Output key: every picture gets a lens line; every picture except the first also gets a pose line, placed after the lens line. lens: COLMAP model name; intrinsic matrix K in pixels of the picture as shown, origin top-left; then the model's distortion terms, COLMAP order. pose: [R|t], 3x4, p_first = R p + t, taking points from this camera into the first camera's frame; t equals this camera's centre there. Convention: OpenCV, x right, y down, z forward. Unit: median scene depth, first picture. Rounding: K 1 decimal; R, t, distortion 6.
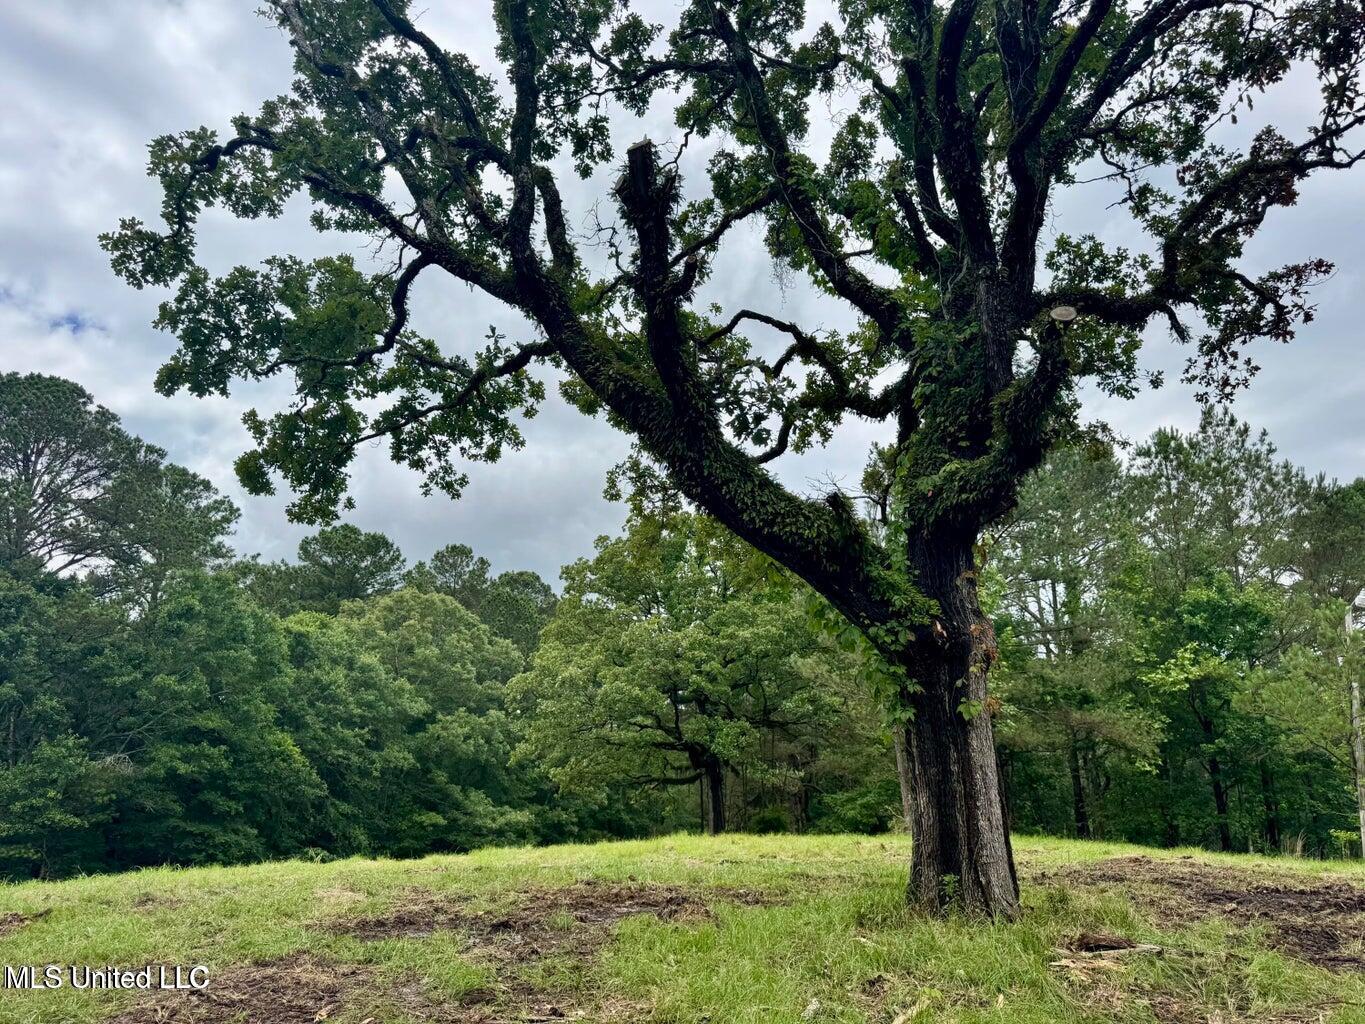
lens RADIAL K [[870.1, 0, 682.5], [0, 870.1, 512.0], [0, 0, 1]] dist [-0.000155, -0.030469]
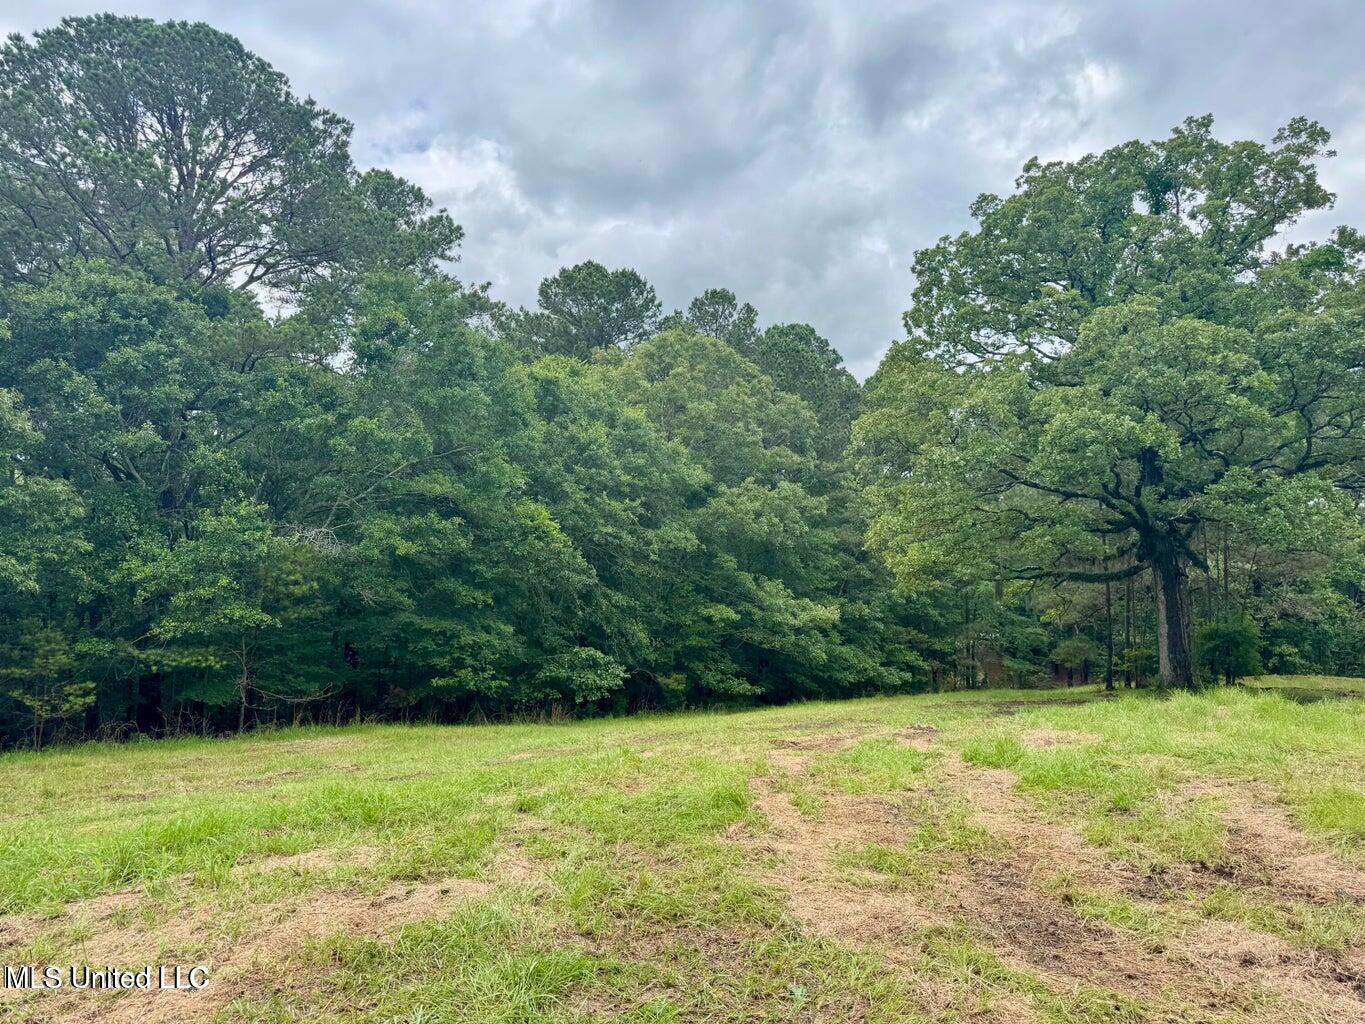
lens RADIAL K [[870.1, 0, 682.5], [0, 870.1, 512.0], [0, 0, 1]] dist [-0.000155, -0.030469]
pose [[0.965365, 0.007362, -0.260801, -0.115423], [0.054762, 0.971617, 0.230132, 0.077553], [0.255093, -0.236443, 0.937562, 0.264412]]
